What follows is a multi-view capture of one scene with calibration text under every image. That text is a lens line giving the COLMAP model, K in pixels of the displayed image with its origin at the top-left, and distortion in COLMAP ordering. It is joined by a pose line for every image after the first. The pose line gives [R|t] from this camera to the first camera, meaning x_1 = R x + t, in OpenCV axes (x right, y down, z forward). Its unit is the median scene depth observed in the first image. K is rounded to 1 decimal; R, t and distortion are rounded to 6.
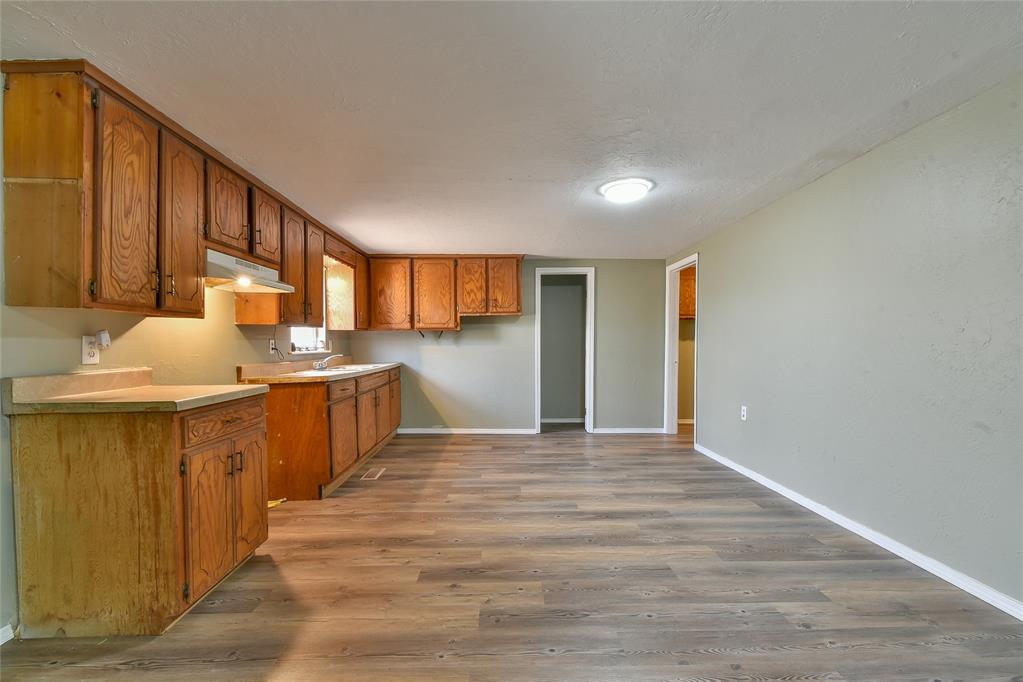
lens RADIAL K [[450.6, 0, 504.5], [0, 450.6, 354.5], [0, 0, 1]] dist [0.013895, -0.004033]
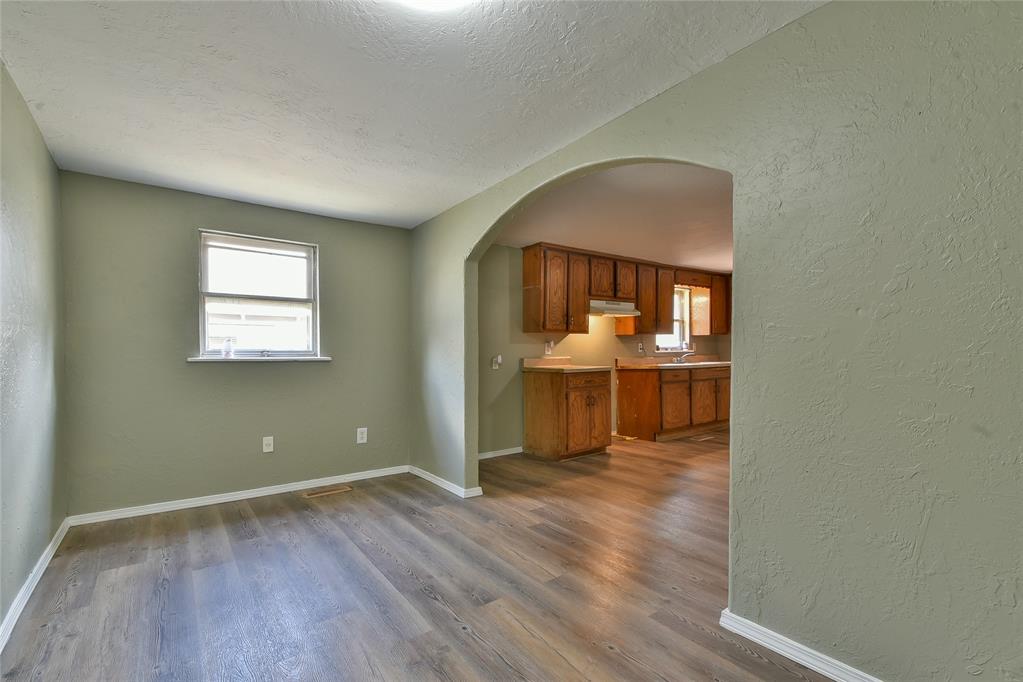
lens RADIAL K [[450.6, 0, 507.8], [0, 450.6, 360.2], [0, 0, 1]] dist [0.013895, -0.004033]
pose [[0.585041, 0.020055, -0.810756, 0.650865], [-0.013629, 0.999796, 0.014897, 0.013402], [0.810889, 0.002335, 0.585195, -0.414177]]
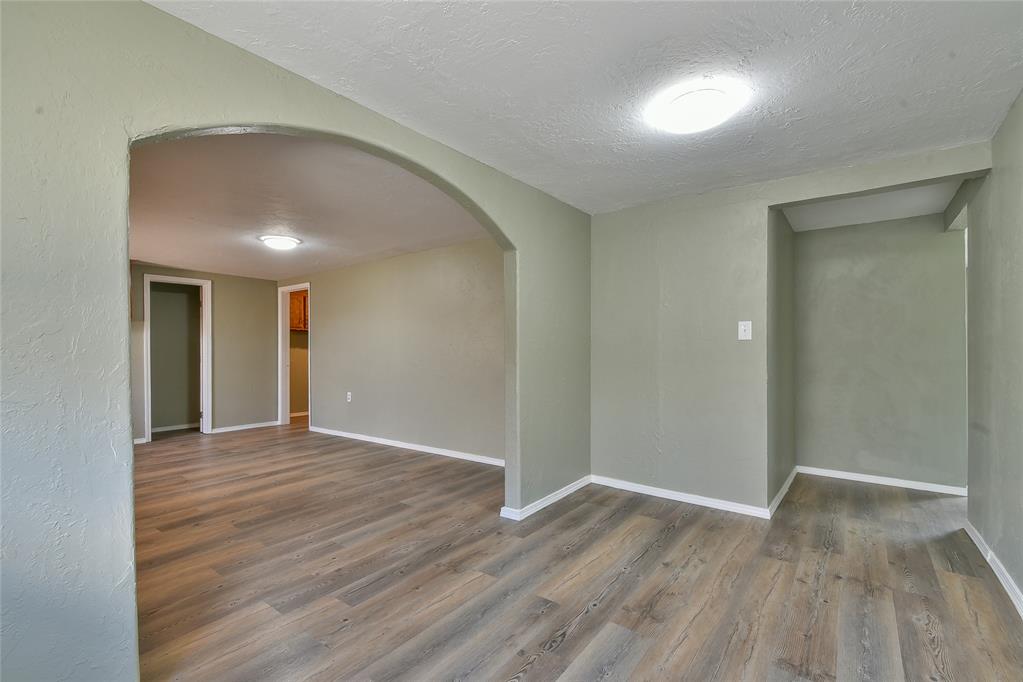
lens RADIAL K [[450.6, 0, 496.3], [0, 450.6, 354.1], [0, 0, 1]] dist [0.013895, -0.004033]
pose [[0.625297, -0.004482, 0.780374, -0.434152], [0.019151, 0.999770, -0.009603, 0.014029], [-0.780152, 0.020950, 0.625240, -0.418564]]
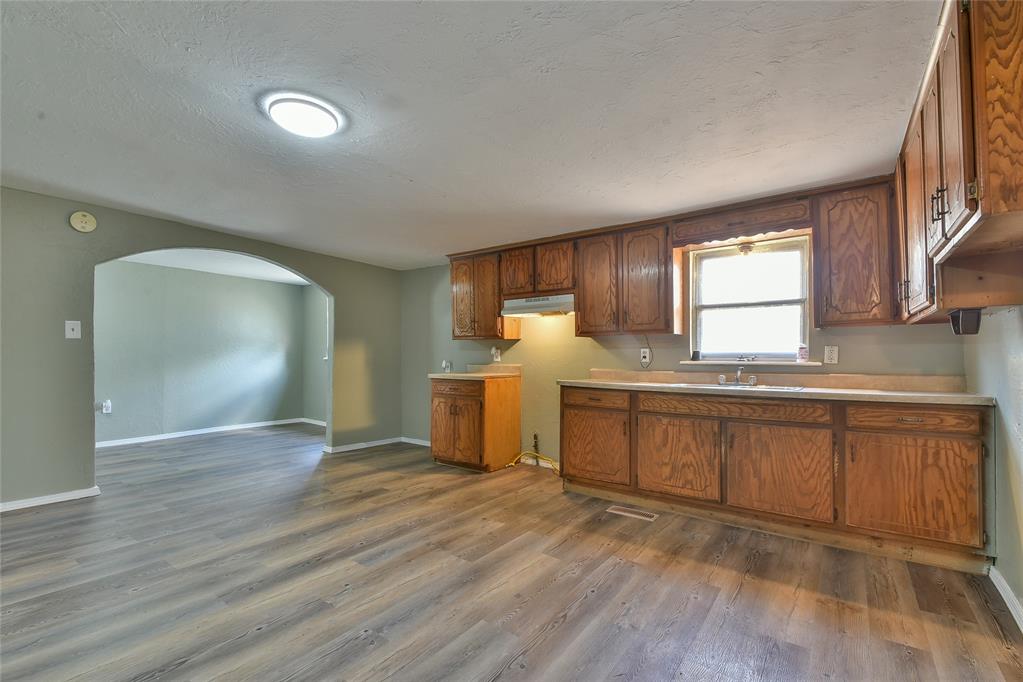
lens RADIAL K [[450.6, 0, 505.3], [0, 450.6, 355.7], [0, 0, 1]] dist [0.013895, -0.004033]
pose [[-0.603782, 0.001181, -0.797149, 0.647978], [-0.019227, 0.999686, 0.016044, -0.032507], [0.796918, 0.025014, -0.603570, 1.725258]]
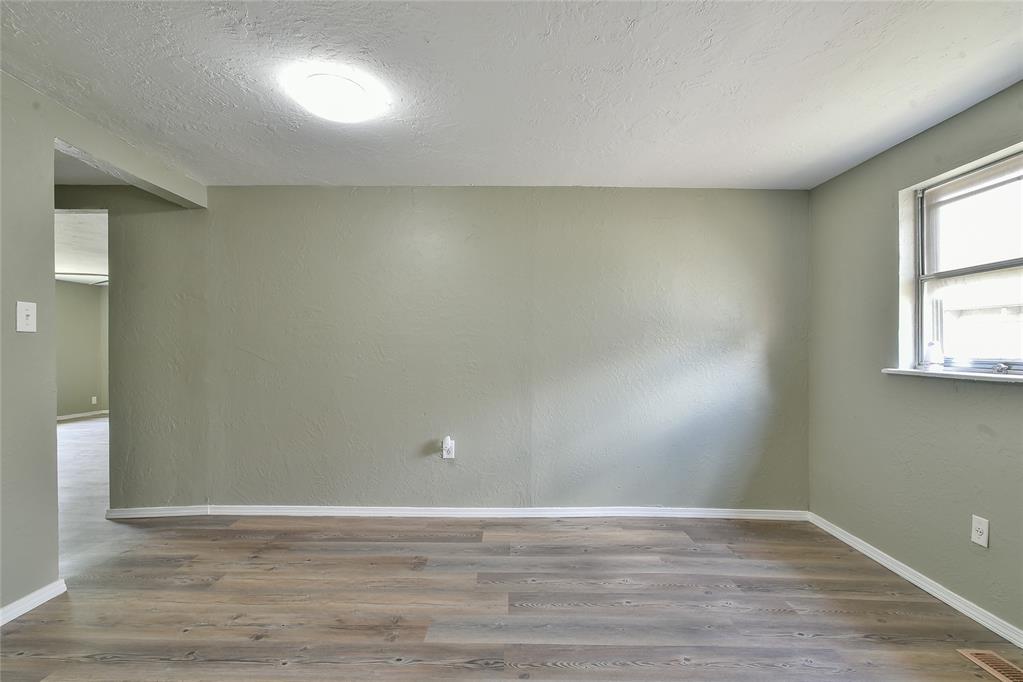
lens RADIAL K [[450.6, 0, 512.2], [0, 450.6, 359.2], [0, 0, 1]] dist [0.013895, -0.004033]
pose [[-0.999948, -0.008241, 0.006047, 0.020051], [-0.008026, 0.999364, 0.034740, -0.005249], [-0.006329, 0.034690, -0.999378, 0.400948]]
